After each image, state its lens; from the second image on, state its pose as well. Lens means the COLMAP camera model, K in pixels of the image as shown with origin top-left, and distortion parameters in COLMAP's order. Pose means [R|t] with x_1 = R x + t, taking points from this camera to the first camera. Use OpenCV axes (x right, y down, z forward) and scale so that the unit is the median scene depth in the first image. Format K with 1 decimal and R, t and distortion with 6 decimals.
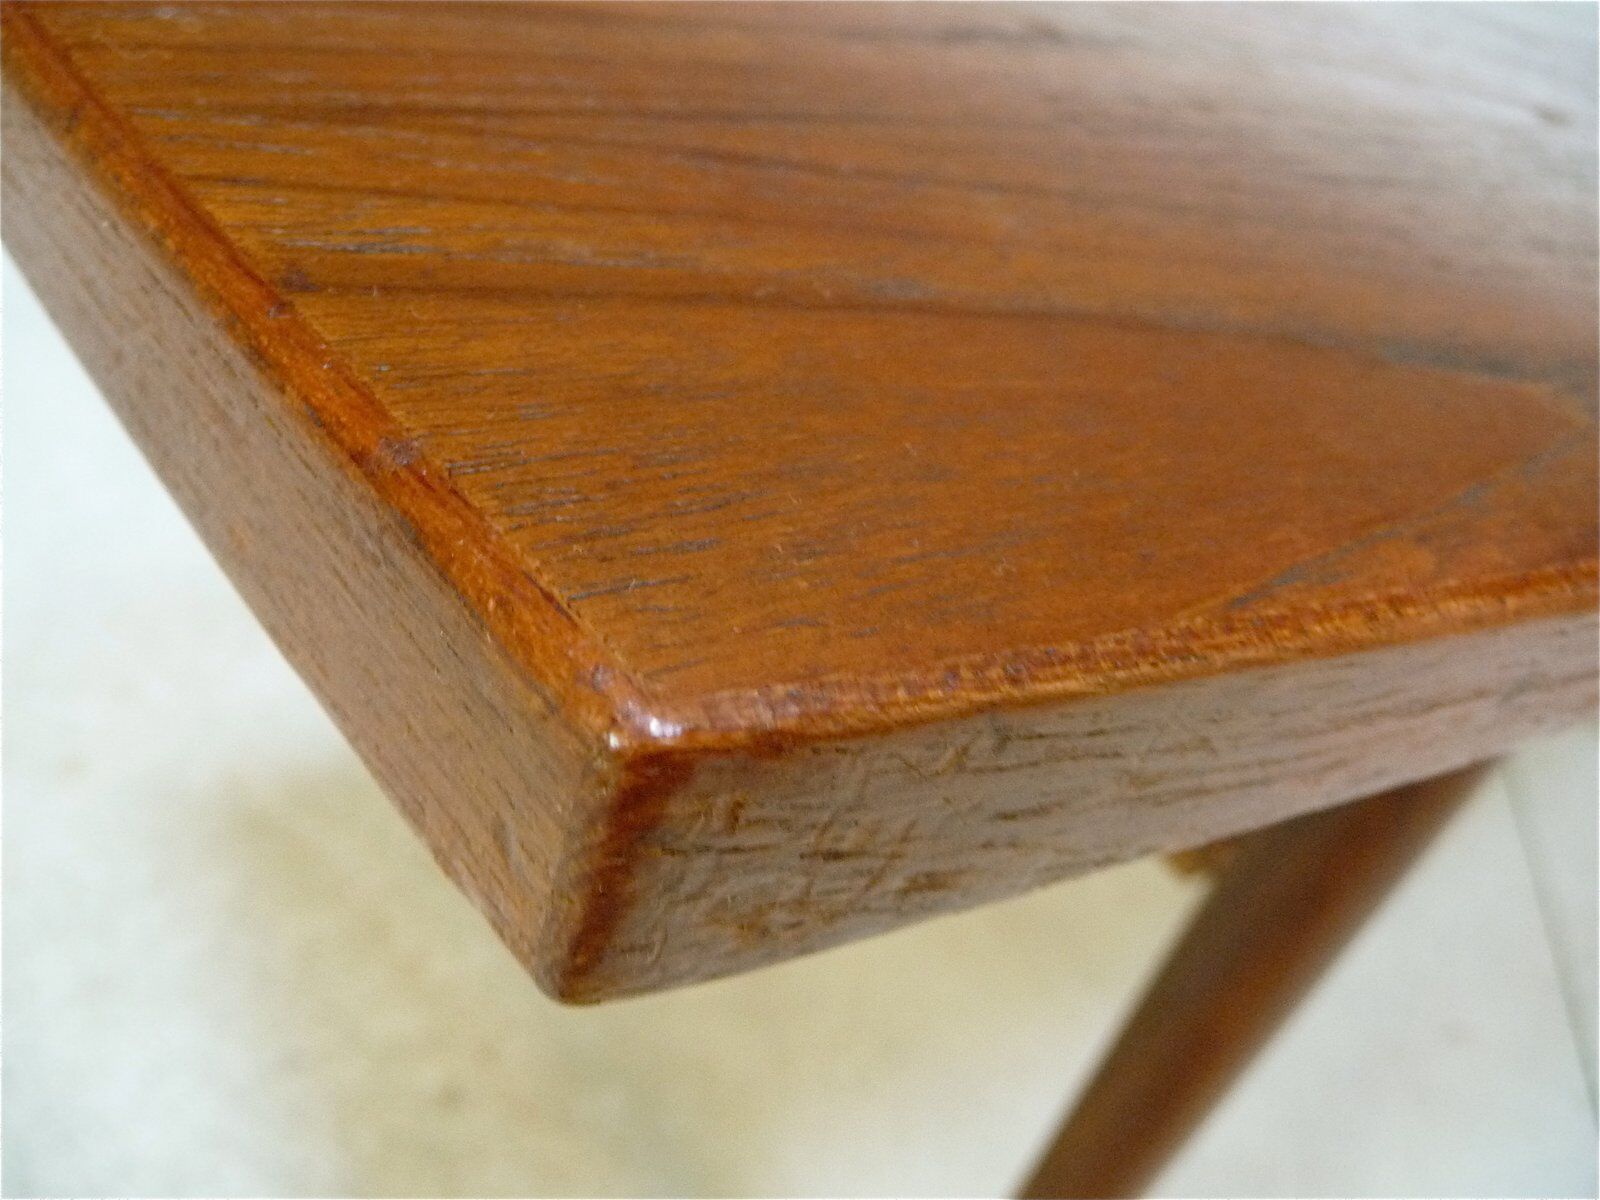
lens RADIAL K [[1315.2, 0, 800.0], [0, 1315.2, 600.0], [0, 0, 1]] dist [-0.049253, 0.049475]
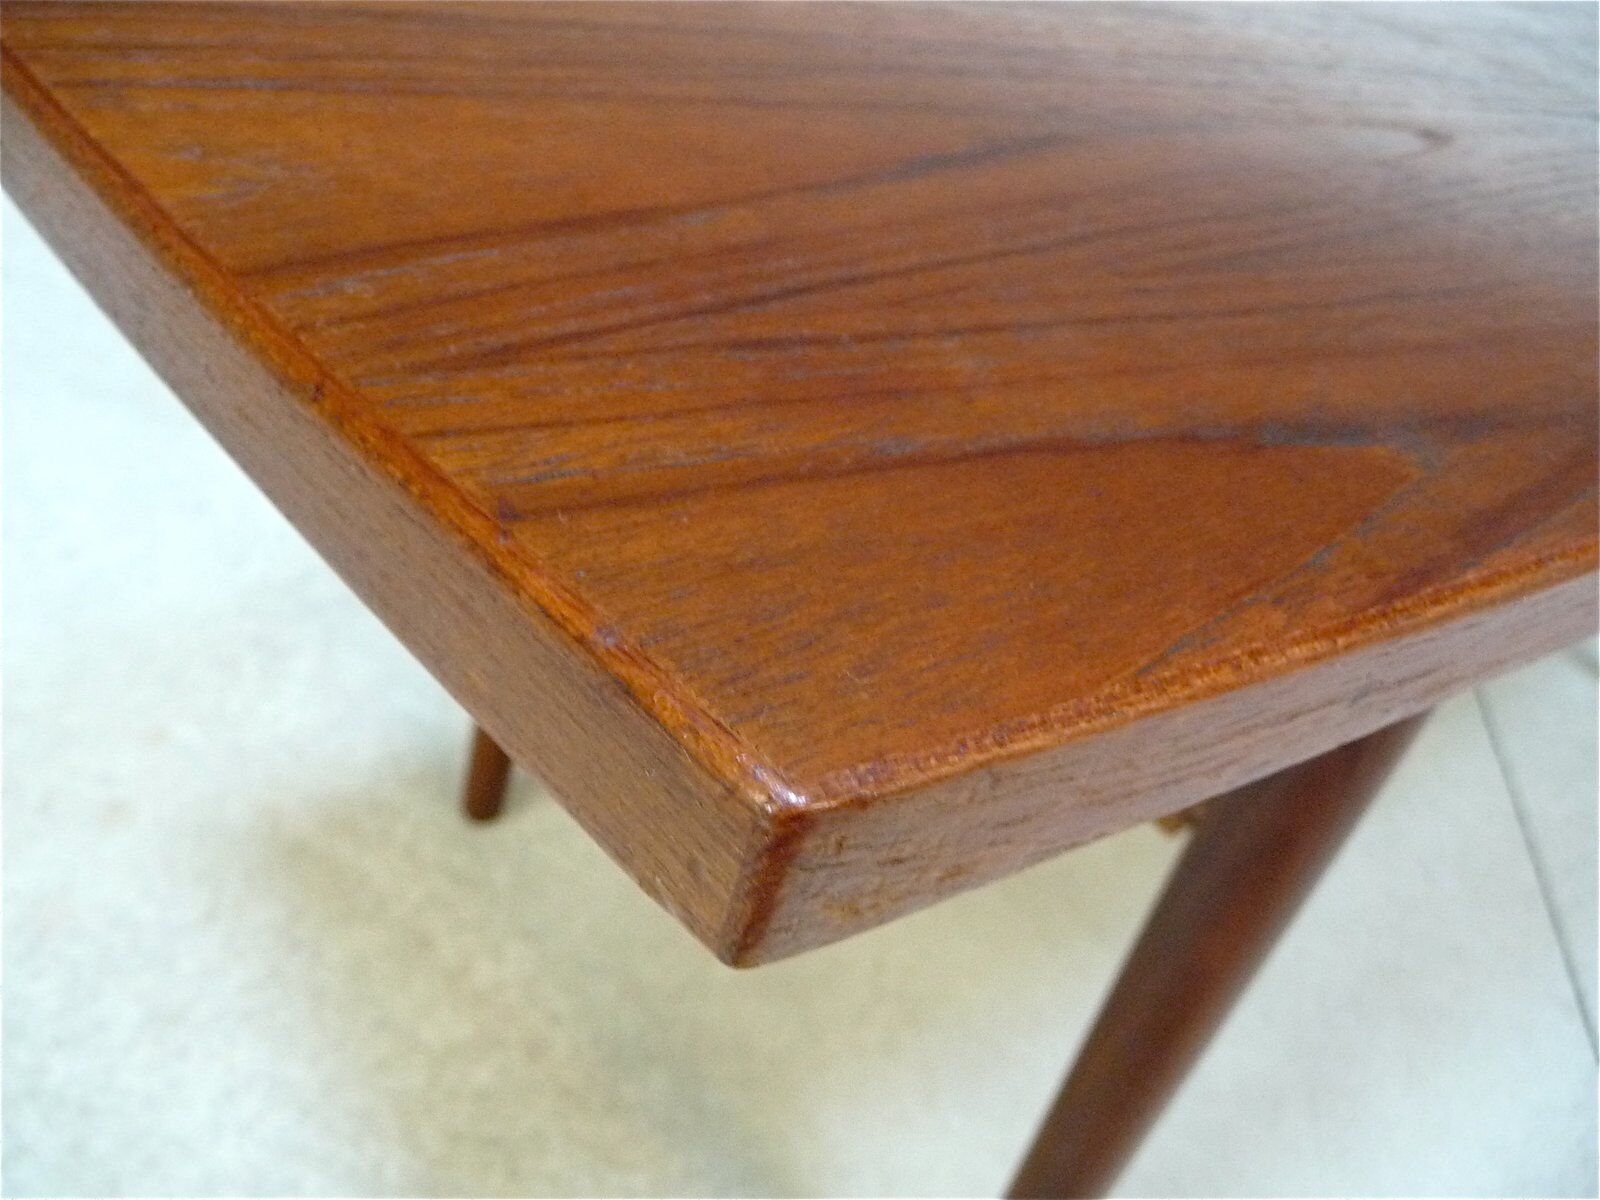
lens RADIAL K [[1315.2, 0, 800.0], [0, 1315.2, 600.0], [0, 0, 1]] dist [-0.049253, 0.049475]
pose [[0.996493, -0.083002, 0.010592, -0.072762], [0.082836, 0.996447, 0.015202, -0.137743], [-0.011816, -0.014271, 0.999828, -0.521725]]
